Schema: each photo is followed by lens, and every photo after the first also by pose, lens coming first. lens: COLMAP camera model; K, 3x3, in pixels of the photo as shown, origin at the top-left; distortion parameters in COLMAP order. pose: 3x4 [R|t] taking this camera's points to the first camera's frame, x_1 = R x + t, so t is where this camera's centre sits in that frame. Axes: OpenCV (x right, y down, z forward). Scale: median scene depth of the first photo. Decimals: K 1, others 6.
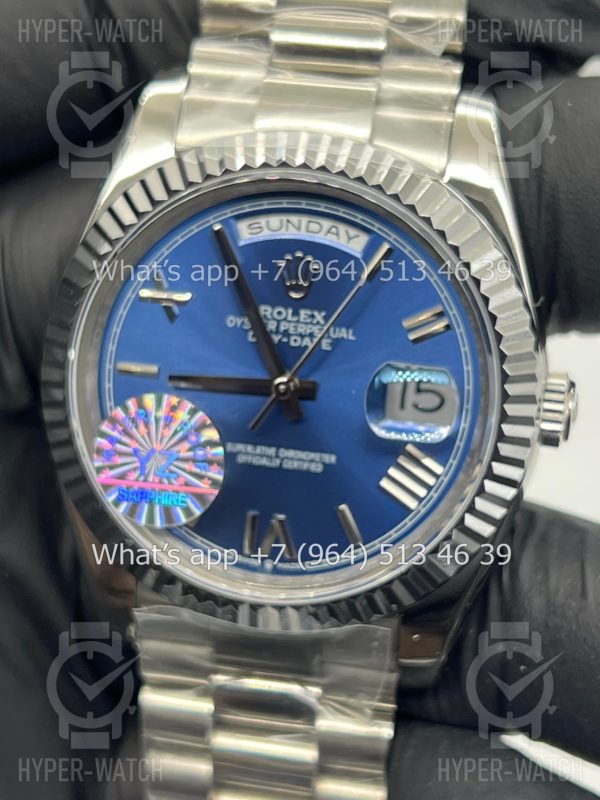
lens RADIAL K [[1854.3, 0, 300.0], [0, 1854.3, 400.0], [0, 0, 1]] dist [0.024971, 0.078469]
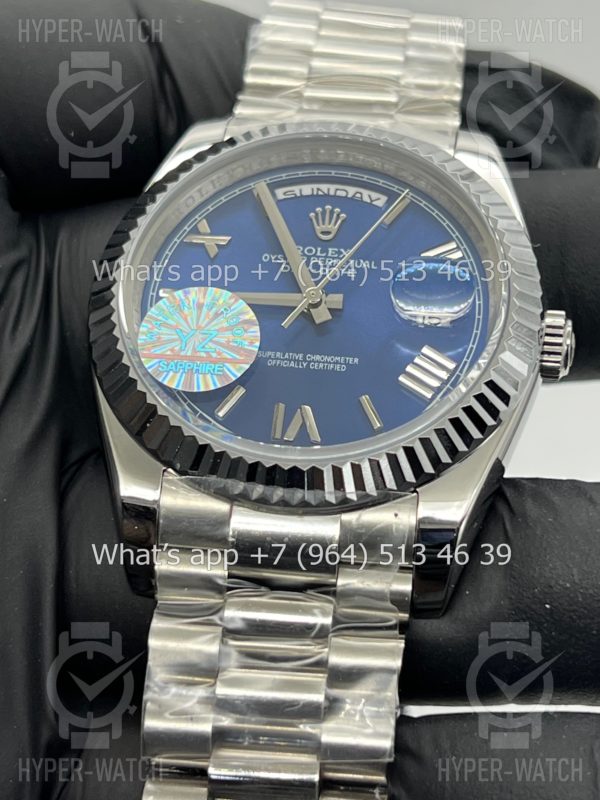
lens RADIAL K [[1854.3, 0, 300.0], [0, 1854.3, 400.0], [0, 0, 1]] dist [0.024971, 0.078469]
pose [[0.995055, 0.070069, 0.070401, -0.090567], [-0.017037, 0.818674, -0.574006, 0.679229], [-0.097856, 0.569968, 0.815819, 0.129873]]
